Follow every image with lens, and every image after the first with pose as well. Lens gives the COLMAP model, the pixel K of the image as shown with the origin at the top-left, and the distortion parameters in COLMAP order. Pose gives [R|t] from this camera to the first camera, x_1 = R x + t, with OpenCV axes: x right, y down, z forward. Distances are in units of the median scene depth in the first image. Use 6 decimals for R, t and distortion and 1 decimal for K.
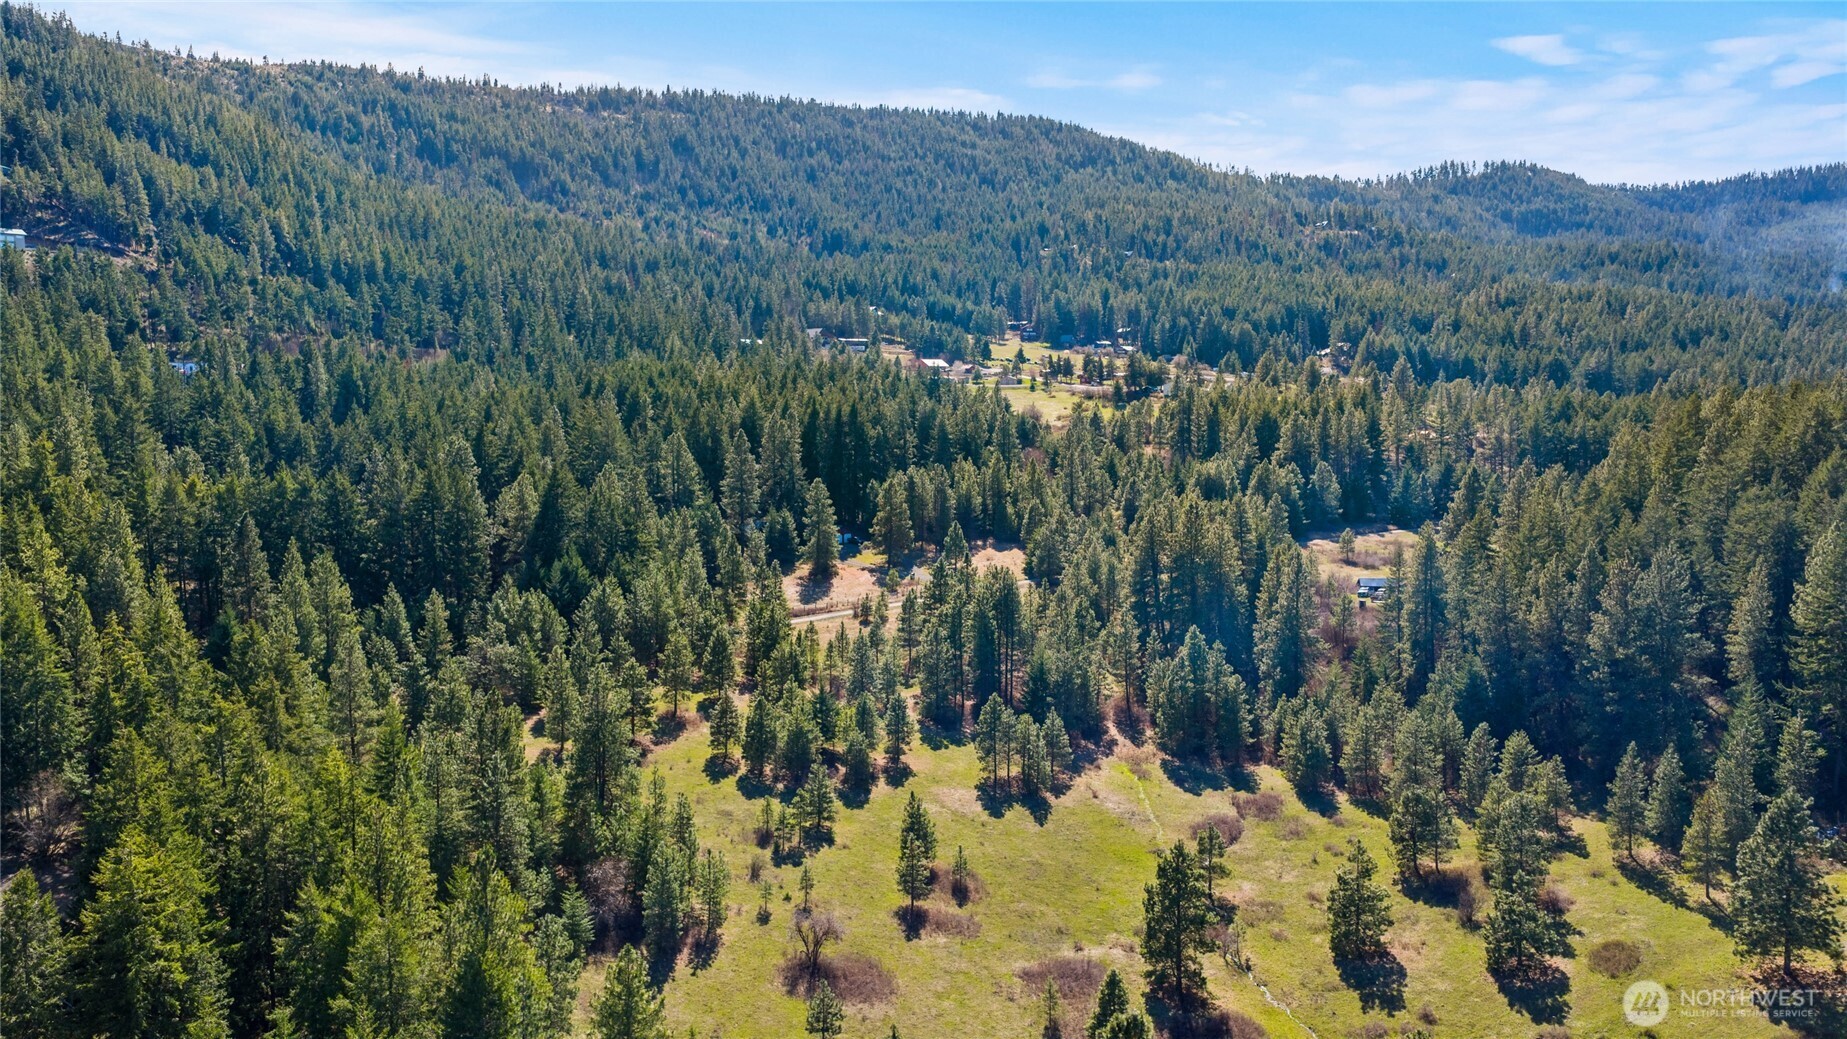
lens RADIAL K [[1509.4, 0, 921.2], [0, 1509.4, 513.9], [0, 0, 1]] dist [0.050860, -0.079883]
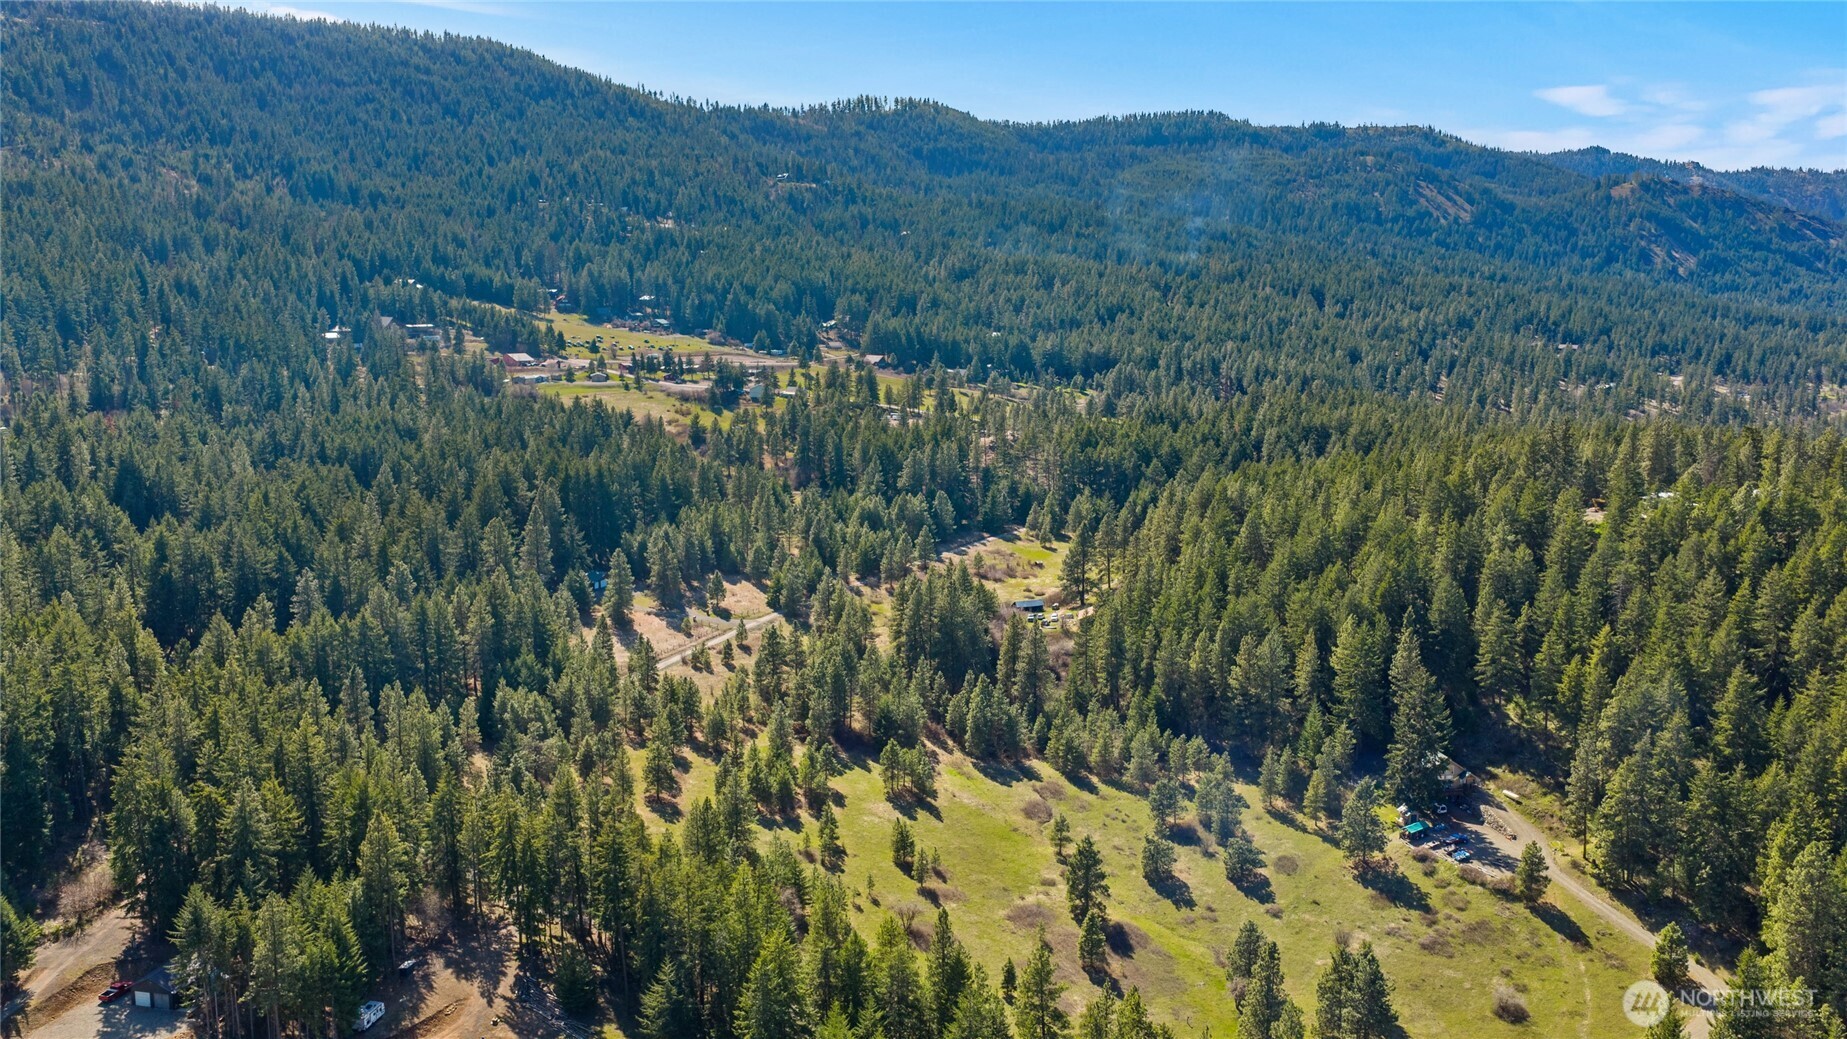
lens RADIAL K [[1509.4, 0, 918.6], [0, 1509.4, 524.1], [0, 0, 1]] dist [0.050860, -0.079883]
pose [[0.924756, -0.056587, 0.376331, -0.081962], [0.025550, 0.995884, 0.086963, -0.038924], [-0.379703, -0.070804, 0.922395, -0.071471]]
